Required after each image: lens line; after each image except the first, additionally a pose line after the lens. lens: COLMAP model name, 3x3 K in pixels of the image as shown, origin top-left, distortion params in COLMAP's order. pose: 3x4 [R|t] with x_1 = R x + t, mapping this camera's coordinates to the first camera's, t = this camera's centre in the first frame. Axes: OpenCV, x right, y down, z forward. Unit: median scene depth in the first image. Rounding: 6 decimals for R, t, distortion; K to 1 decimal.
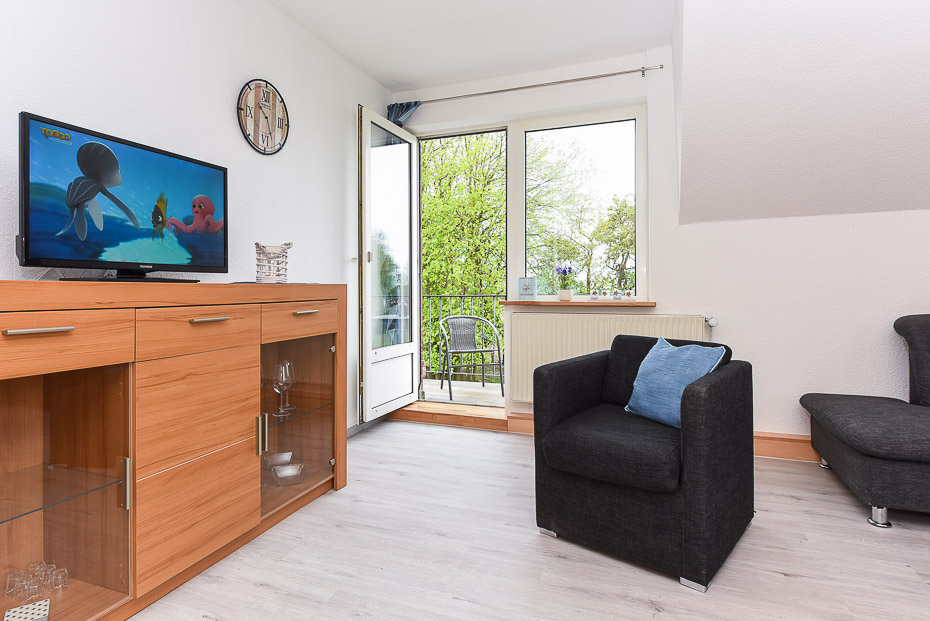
lens RADIAL K [[504.2, 0, 480.6], [0, 504.2, 287.8], [0, 0, 1]] dist [0.000365, -0.002700]
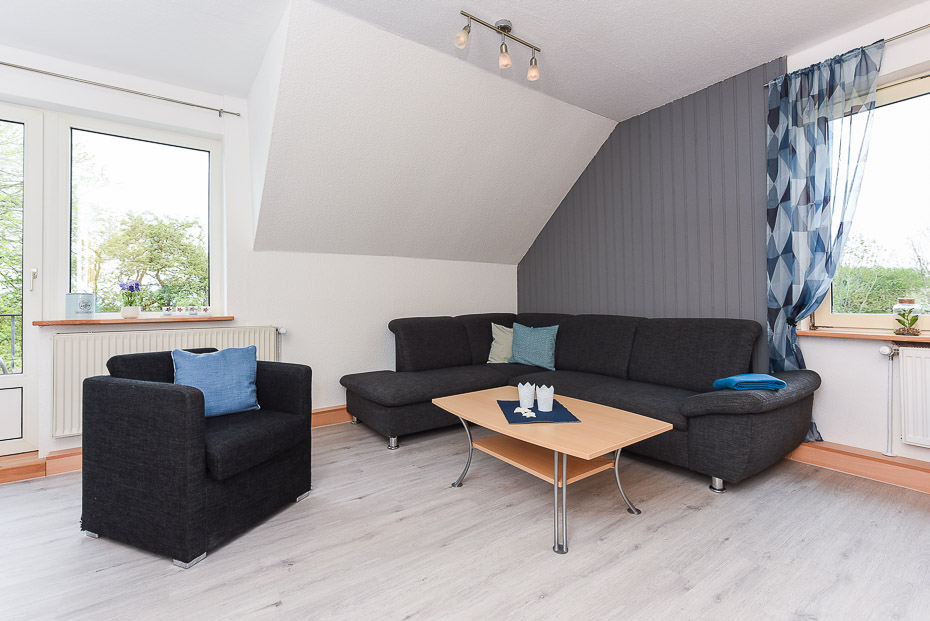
lens RADIAL K [[401.4, 0, 475.4], [0, 401.4, 296.3], [0, 0, 1]] dist [-0.003879, -0.001331]
pose [[0.561376, 0.008347, 0.827519, -0.129899], [0.006094, 0.999880, -0.014220, -0.000767], [-0.827538, 0.013025, 0.561258, 0.040589]]
